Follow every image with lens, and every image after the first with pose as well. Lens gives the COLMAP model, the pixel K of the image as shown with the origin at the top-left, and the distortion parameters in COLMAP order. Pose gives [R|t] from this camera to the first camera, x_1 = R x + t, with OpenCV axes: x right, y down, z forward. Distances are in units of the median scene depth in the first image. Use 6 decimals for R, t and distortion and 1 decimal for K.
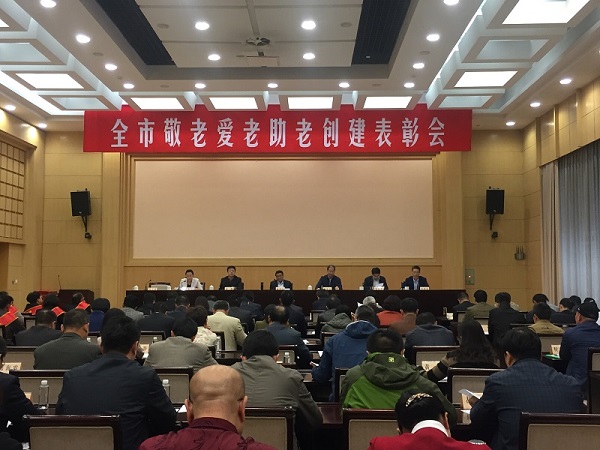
lens RADIAL K [[659.1, 0, 298.5], [0, 659.1, 220.0], [0, 0, 1]] dist [0.012742, 0.000000]
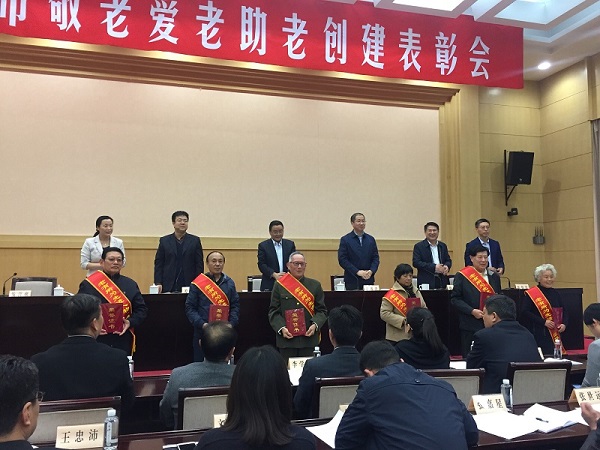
lens RADIAL K [[513.3, 0, 300.7], [0, 513.3, 223.9], [0, 0, 1]] dist [0.067228, -0.103640]
pose [[0.962527, 0.022306, 0.270266, -0.114688], [-0.025136, 0.999659, 0.007014, 0.041782], [-0.270018, -0.013545, 0.962760, 0.525435]]
